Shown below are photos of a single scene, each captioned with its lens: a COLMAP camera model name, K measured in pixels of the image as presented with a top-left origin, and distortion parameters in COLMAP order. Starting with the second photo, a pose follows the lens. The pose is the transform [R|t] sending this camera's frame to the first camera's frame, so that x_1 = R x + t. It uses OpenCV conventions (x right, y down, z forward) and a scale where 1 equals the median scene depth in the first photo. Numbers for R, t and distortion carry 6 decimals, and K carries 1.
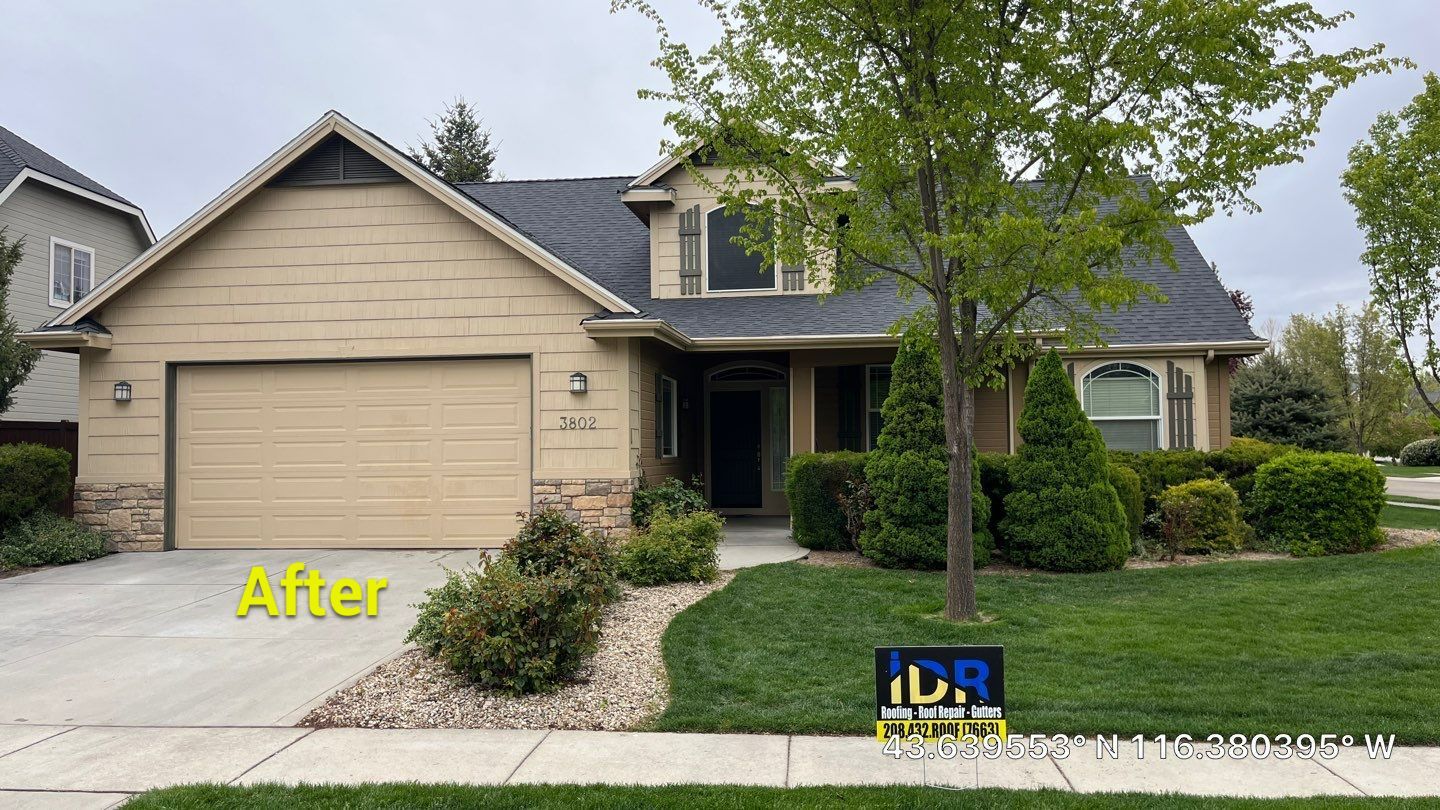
lens RADIAL K [[1084.1, 0, 723.0], [0, 1084.1, 392.6], [0, 0, 1]] dist [0.068787, -0.081170]
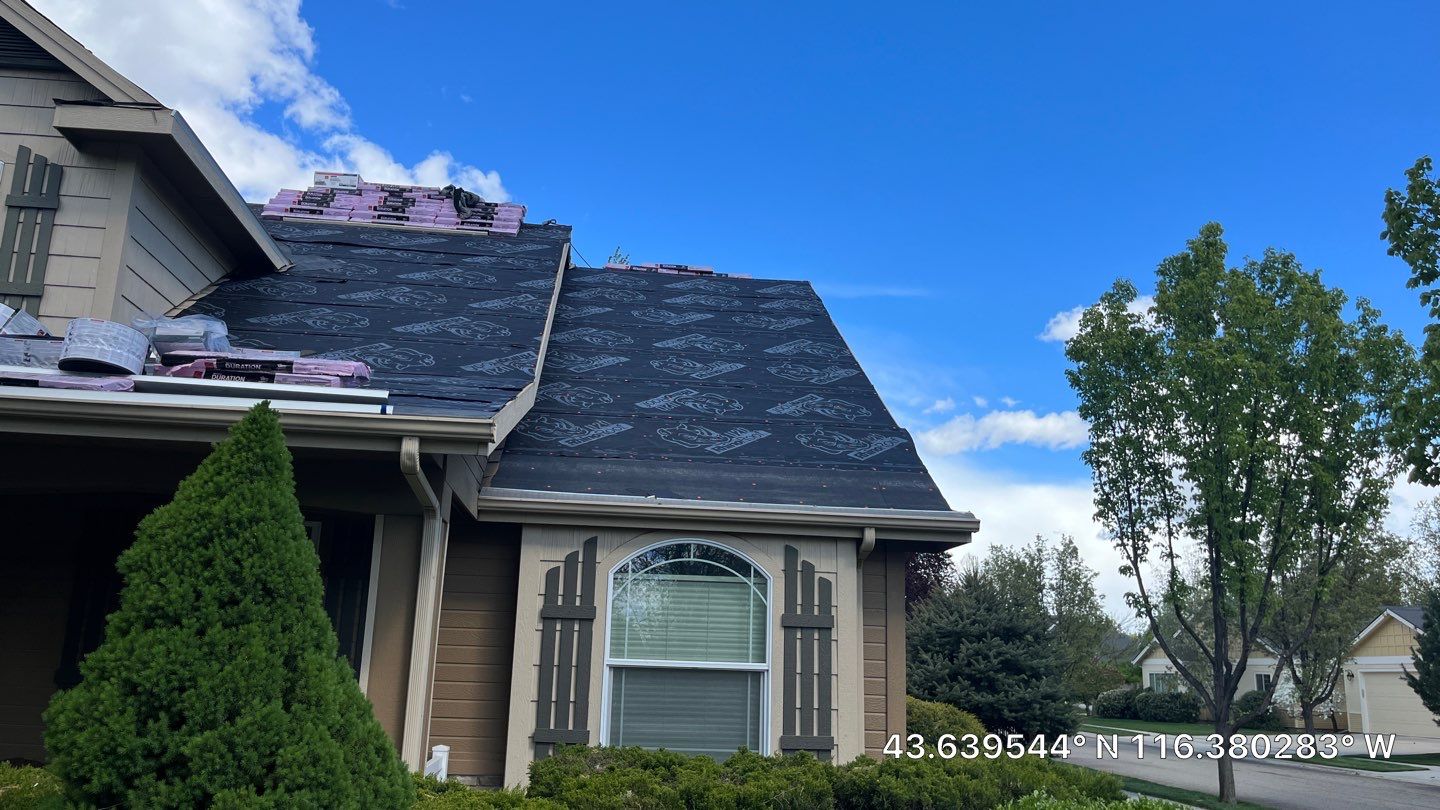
lens RADIAL K [[1084.1, 0, 711.3], [0, 1084.1, 417.1], [0, 0, 1]] dist [0.068787, -0.081170]
pose [[0.970627, 0.096381, 0.220439, 0.304901], [-0.057219, 0.982438, -0.177600, 0.001978], [-0.233685, 0.159771, 0.959096, 0.627381]]
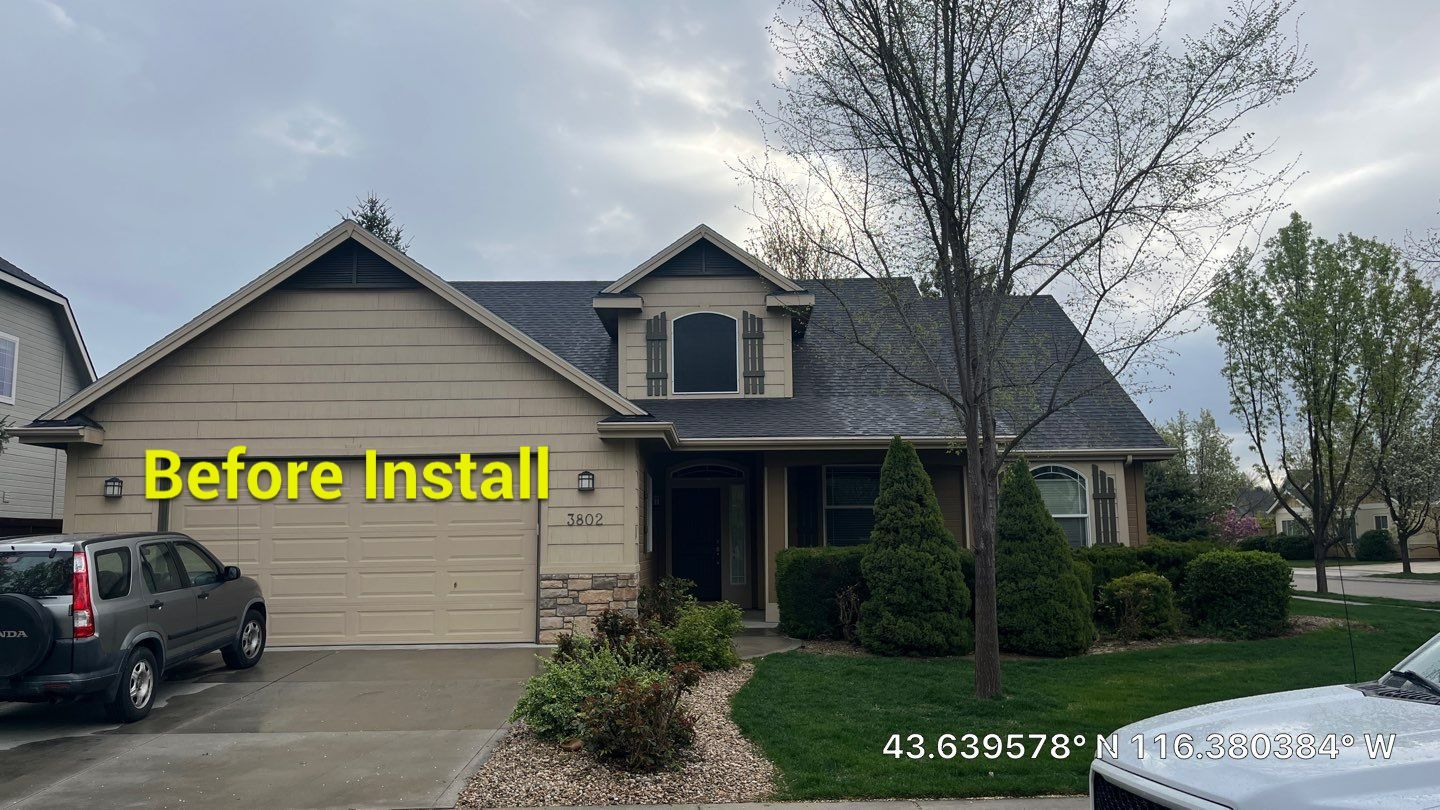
lens RADIAL K [[1084.1, 0, 724.3], [0, 1084.1, 396.8], [0, 0, 1]] dist [0.068787, -0.081170]
pose [[0.990823, 0.017093, 0.134080, -0.132086], [-0.005989, 0.996549, -0.082790, -0.003820], [-0.135033, 0.081227, 0.987506, -0.059990]]
